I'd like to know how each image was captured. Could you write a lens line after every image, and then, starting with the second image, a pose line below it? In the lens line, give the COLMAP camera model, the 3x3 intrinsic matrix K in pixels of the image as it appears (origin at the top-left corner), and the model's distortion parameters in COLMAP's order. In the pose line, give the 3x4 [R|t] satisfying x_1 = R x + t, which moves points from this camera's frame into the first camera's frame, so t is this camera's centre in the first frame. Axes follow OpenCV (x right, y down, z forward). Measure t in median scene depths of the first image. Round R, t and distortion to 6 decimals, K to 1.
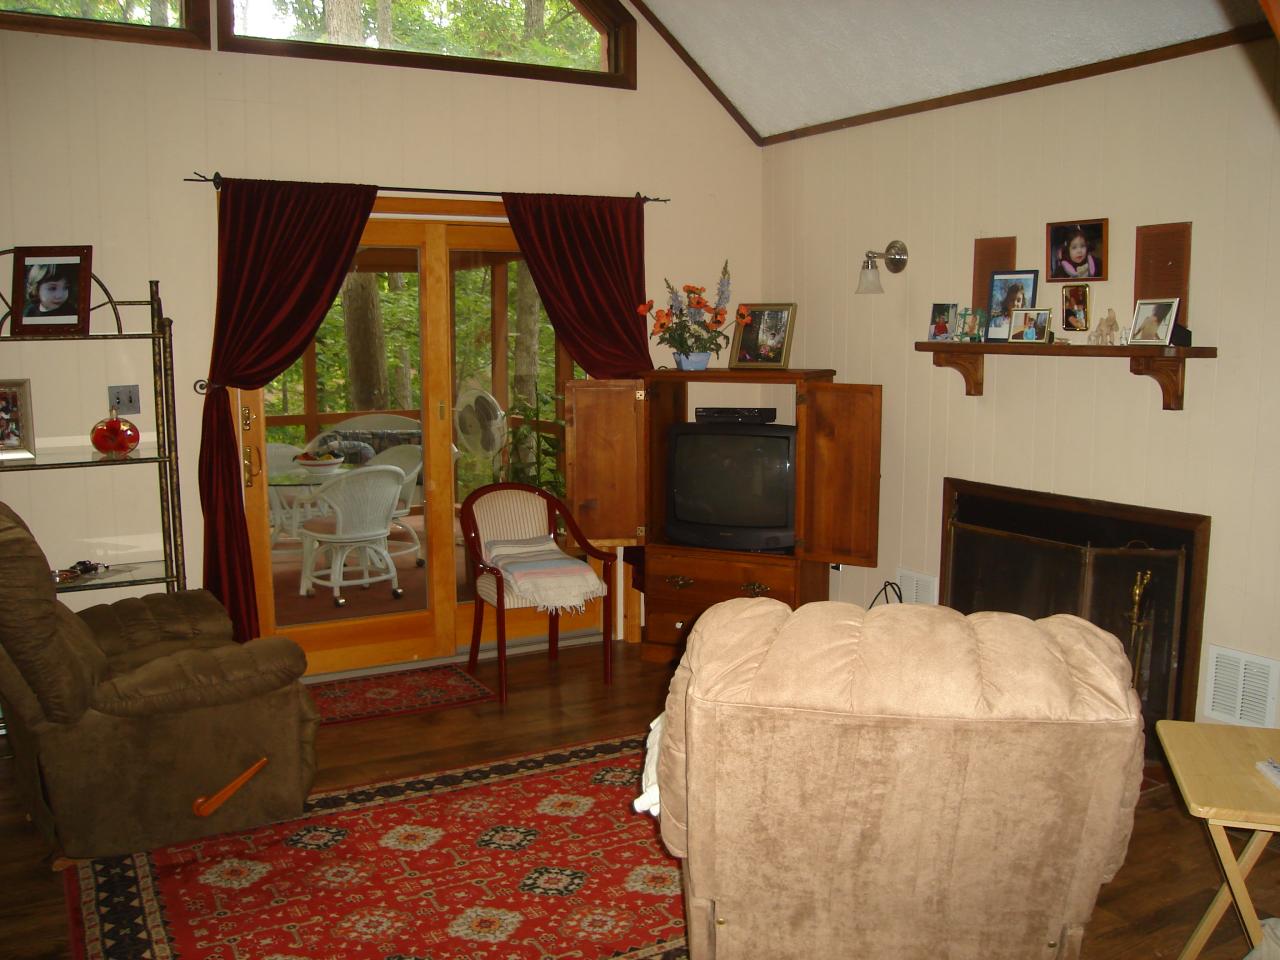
lens RADIAL K [[1152.3, 0, 640.9], [0, 1152.3, 482.5], [0, 0, 1]] dist [-0.161133, 0.085722]
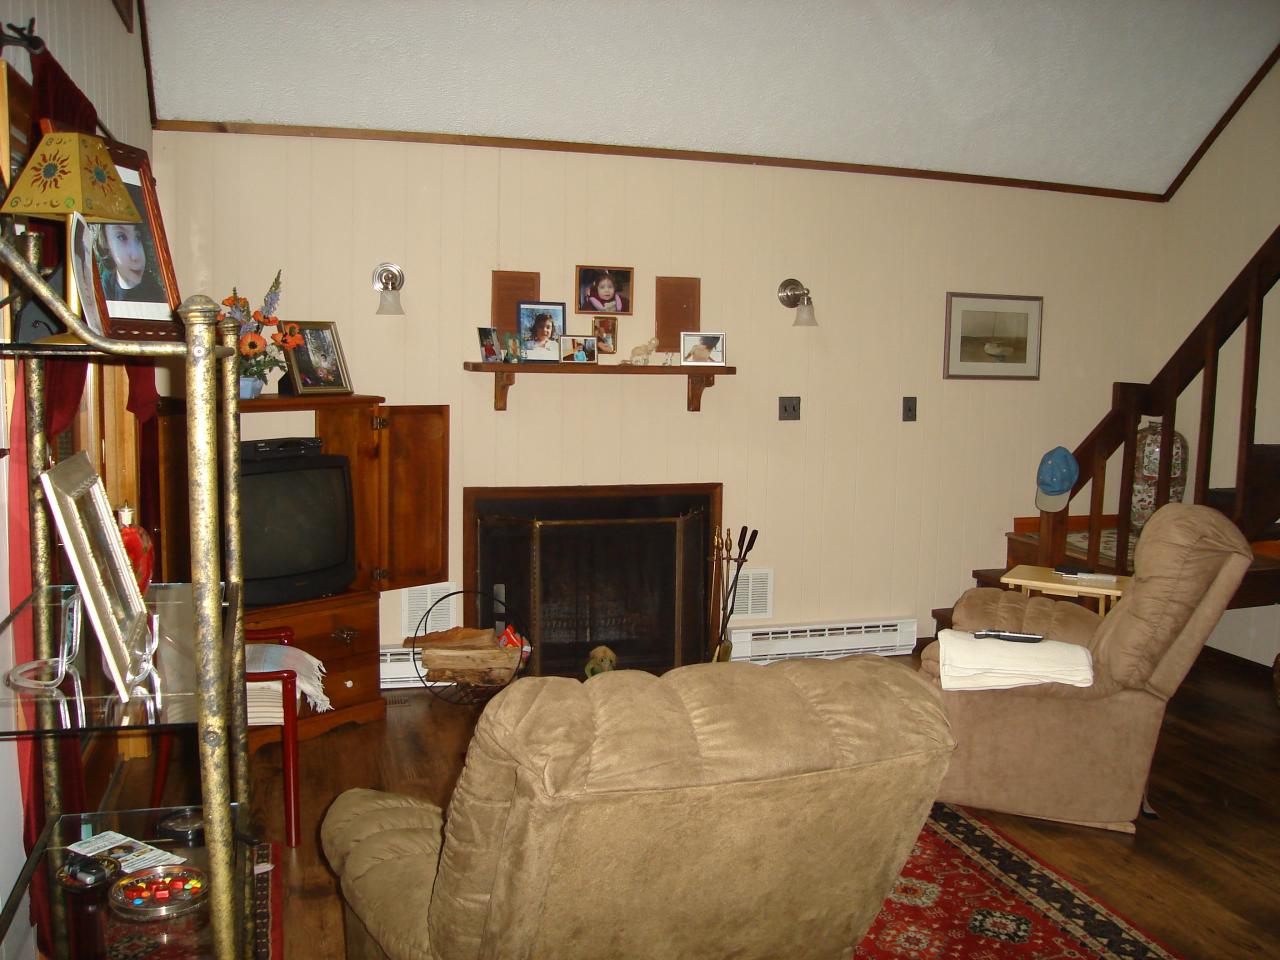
lens RADIAL K [[1152.3, 0, 633.9], [0, 1152.3, 485.8], [0, 0, 1]] dist [-0.161133, 0.085722]
pose [[0.225634, -0.103757, 0.968671, -0.845756], [0.107315, 0.990908, 0.081142, -0.086937], [-0.968283, 0.085645, 0.234718, 0.660222]]
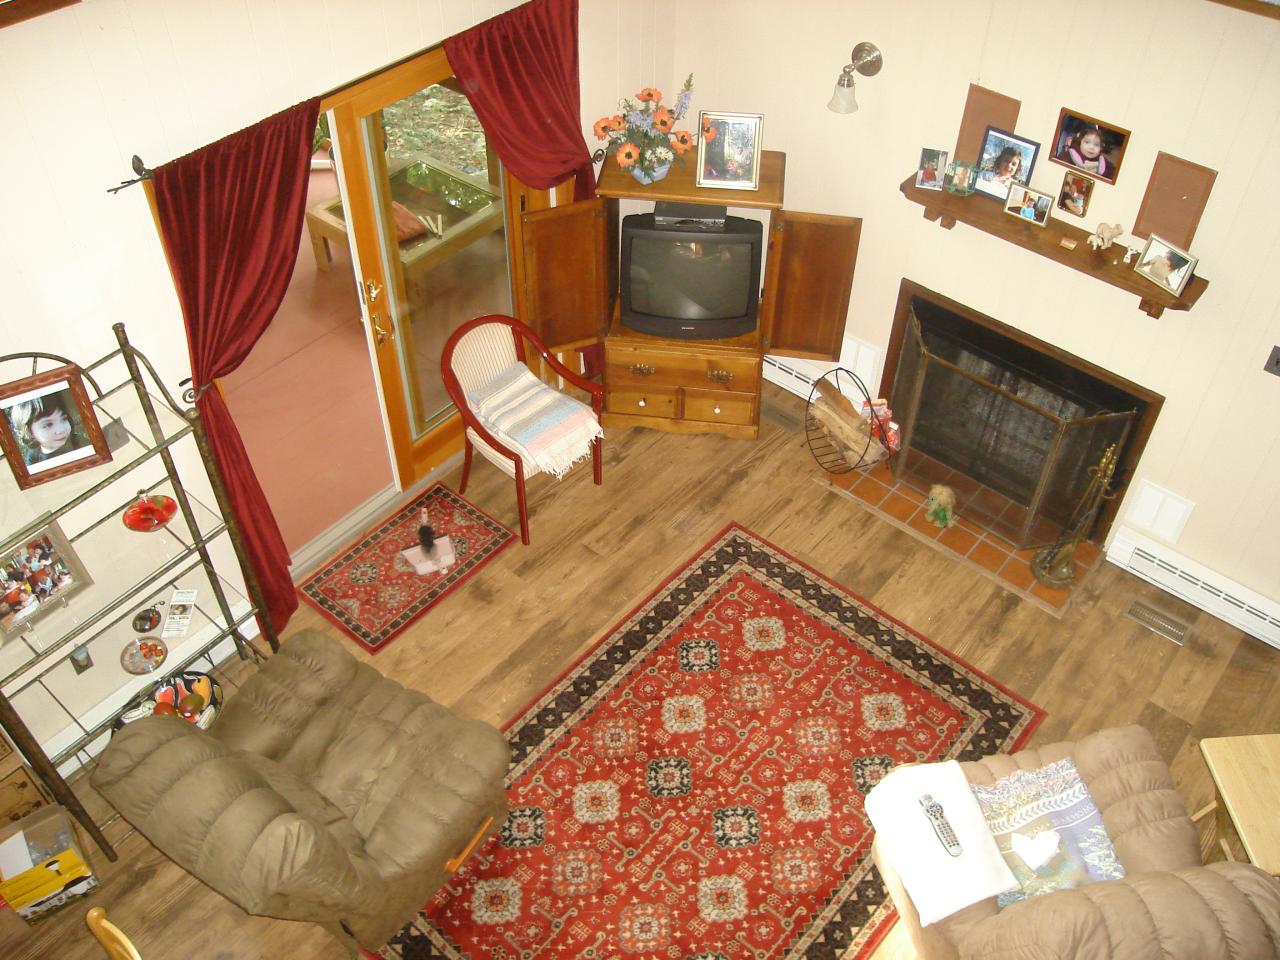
lens RADIAL K [[1152.3, 0, 636.3], [0, 1152.3, 476.4], [0, 0, 1]] dist [-0.161133, 0.085722]
pose [[0.939277, -0.234330, 0.250694, -0.313394], [0.034992, 0.792143, 0.609331, -0.580288], [-0.341370, -0.563559, 0.752242, 0.199815]]
